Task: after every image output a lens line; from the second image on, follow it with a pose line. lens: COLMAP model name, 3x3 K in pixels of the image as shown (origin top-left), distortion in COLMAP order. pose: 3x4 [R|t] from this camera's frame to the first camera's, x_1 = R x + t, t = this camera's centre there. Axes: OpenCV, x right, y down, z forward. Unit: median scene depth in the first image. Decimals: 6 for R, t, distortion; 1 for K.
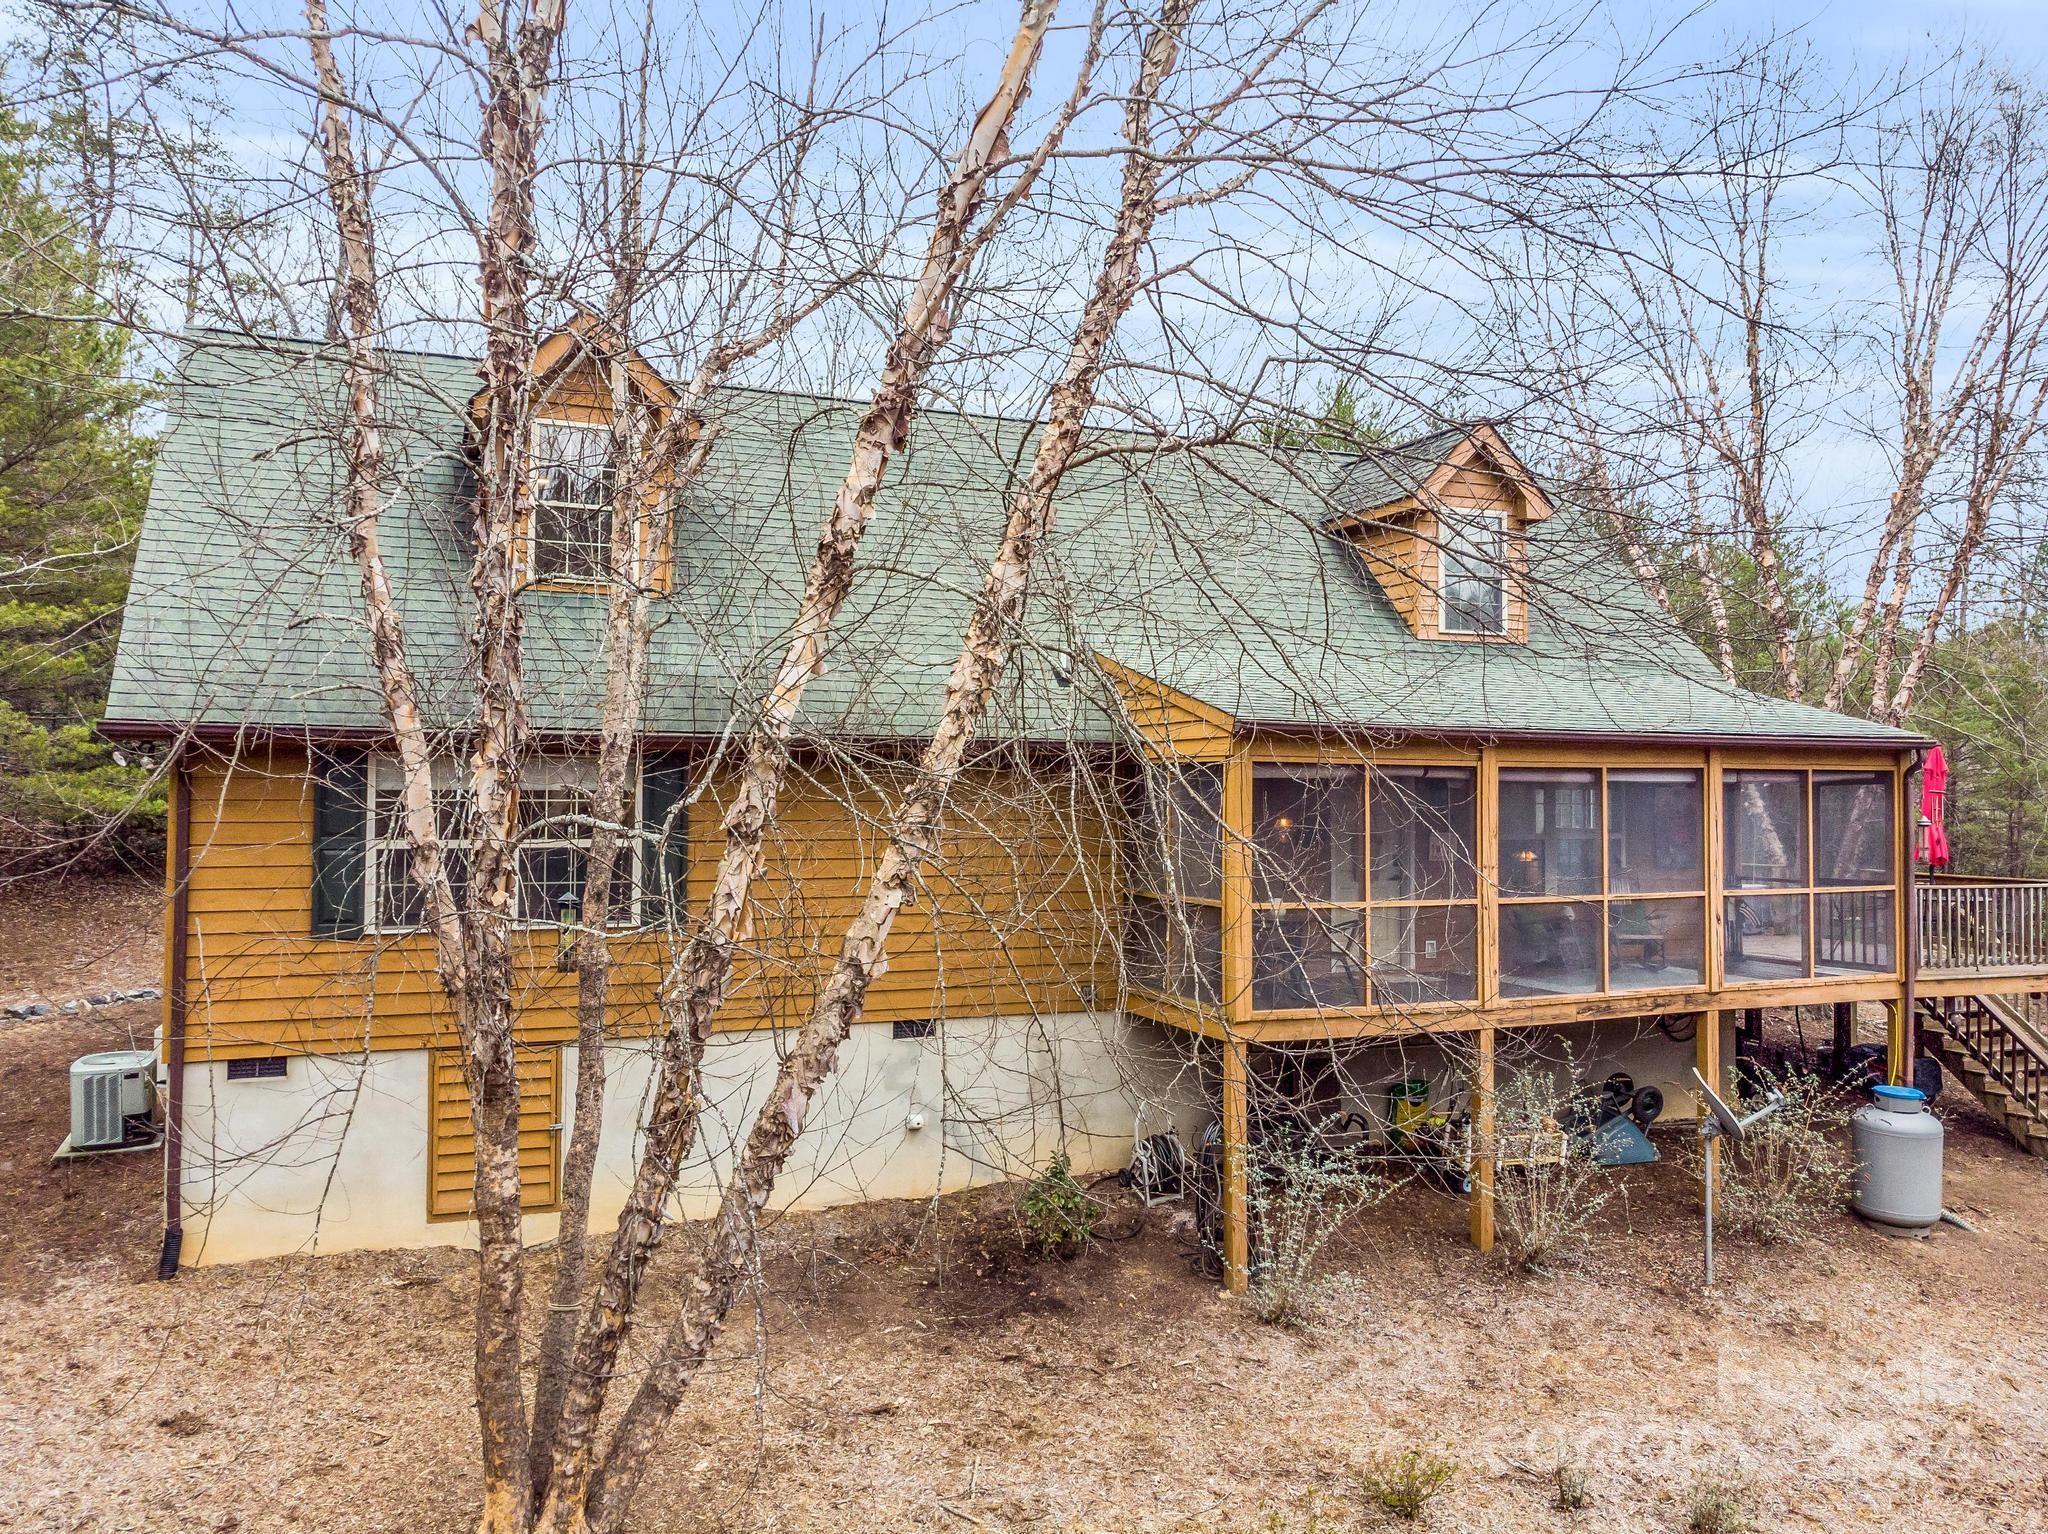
lens RADIAL K [[1434.8, 0, 1024.0], [0, 1434.8, 767.0], [0, 0, 1]] dist [0.003631, 0.001646]
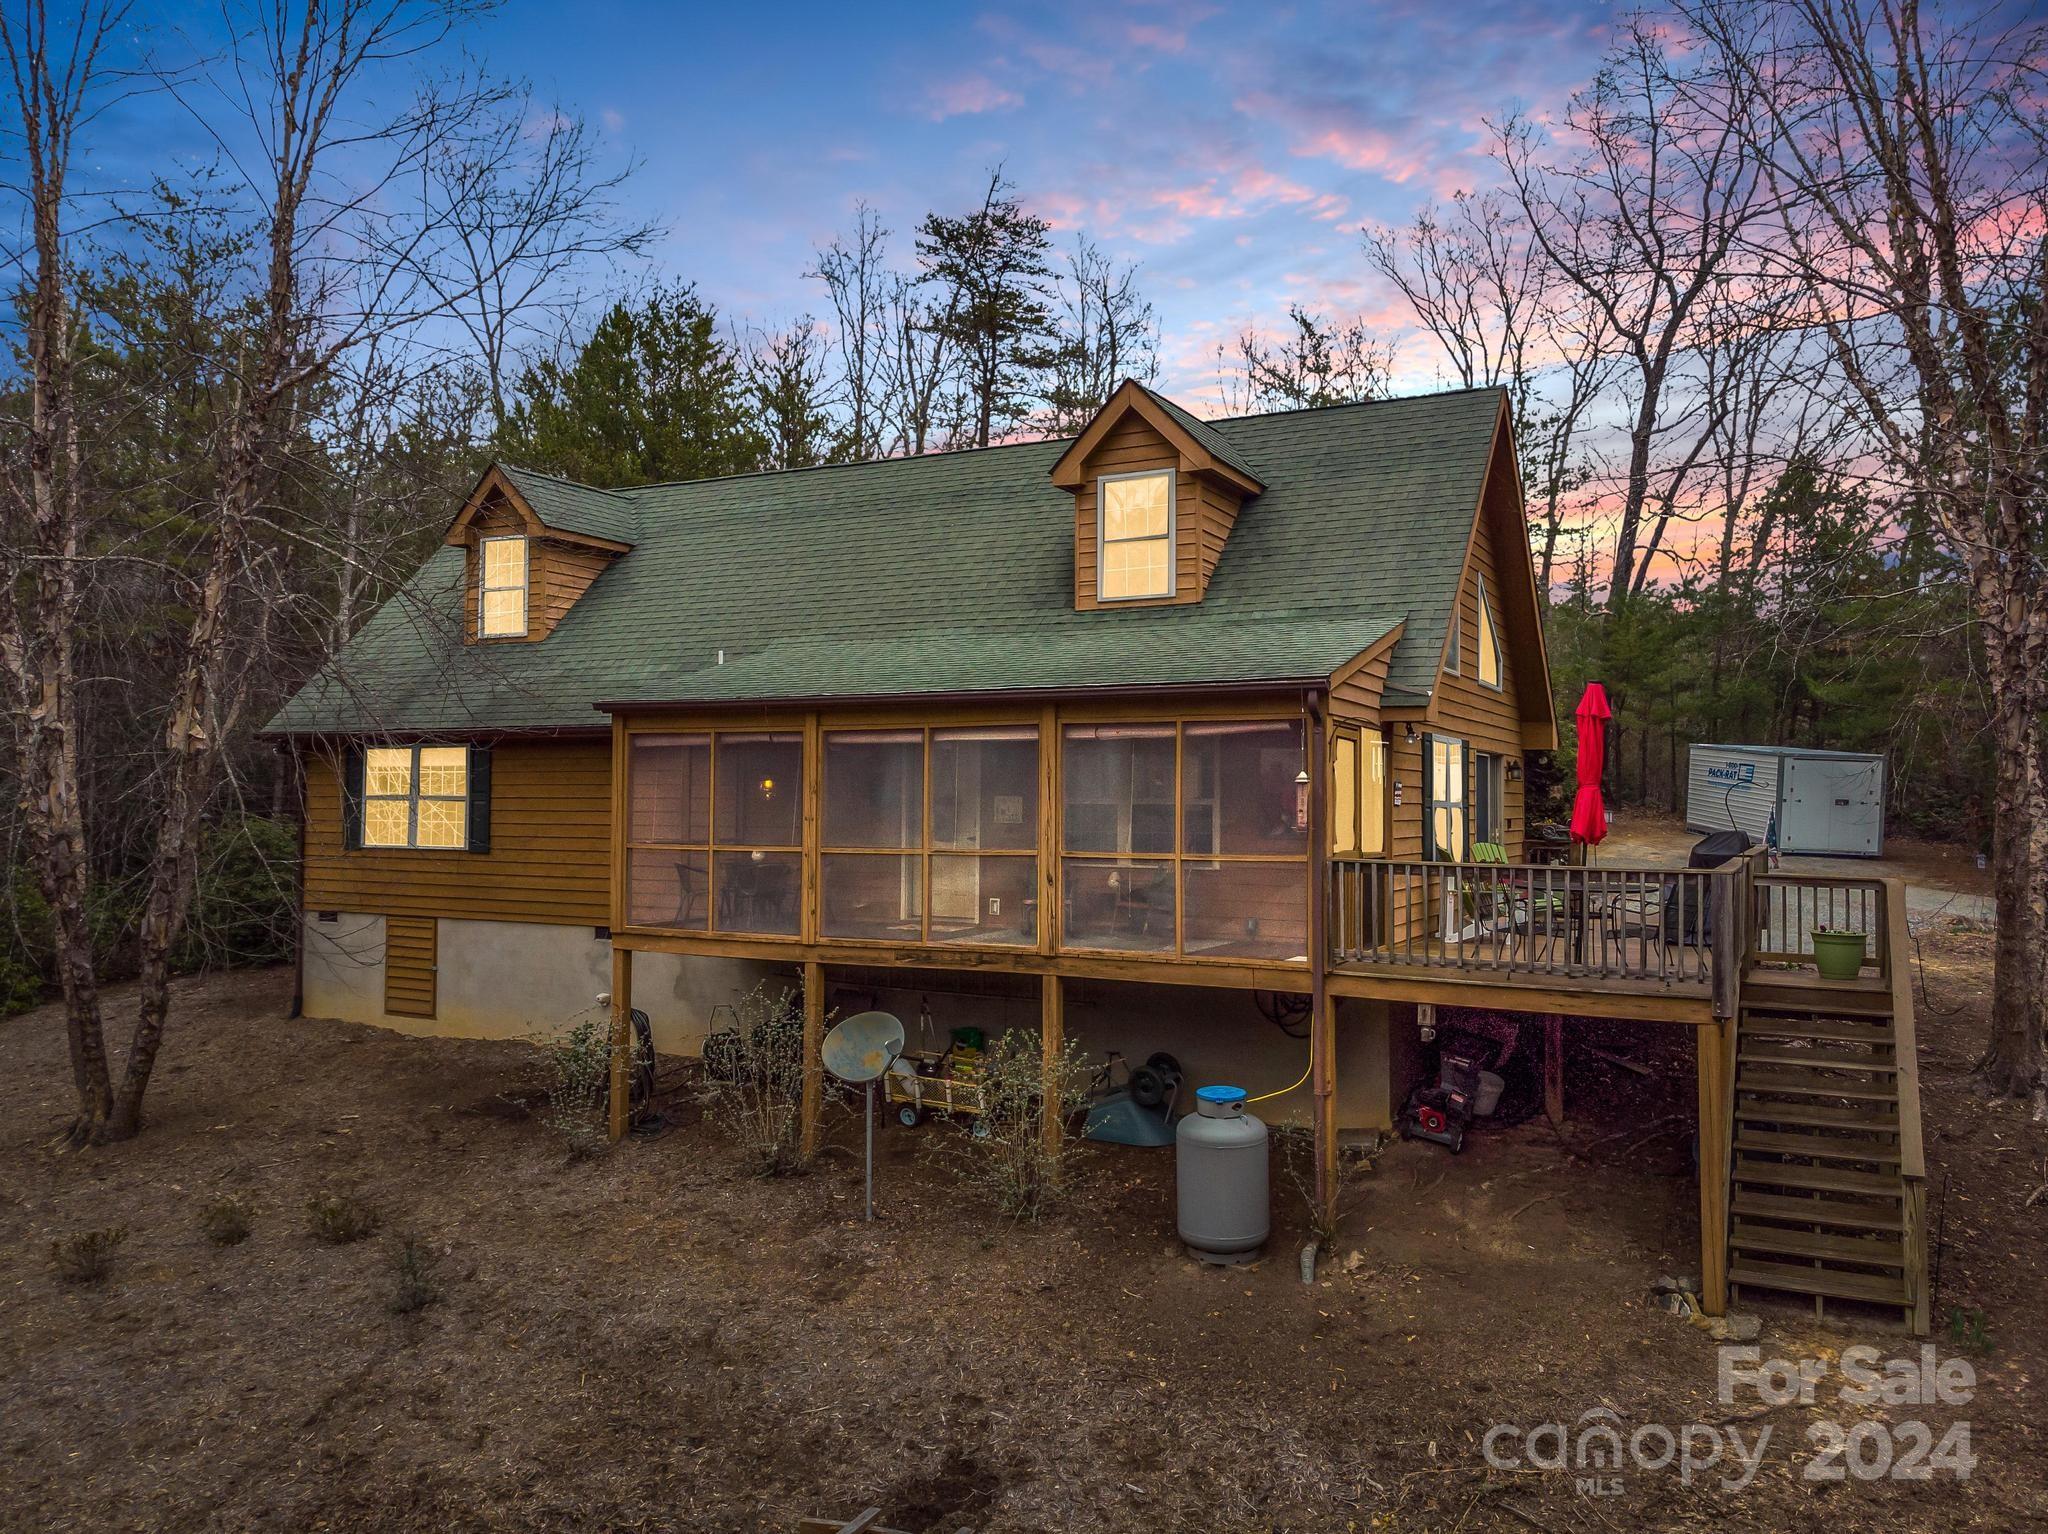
lens RADIAL K [[1434.0, 0, 1024.0], [0, 1434.0, 767.0], [0, 0, 1]] dist [-0.005771, -0.001150]
pose [[0.678331, -0.015840, -0.734586, 1.268389], [0.019880, 0.999797, -0.003201, 0.034458], [0.734488, -0.012433, 0.678508, 0.355732]]
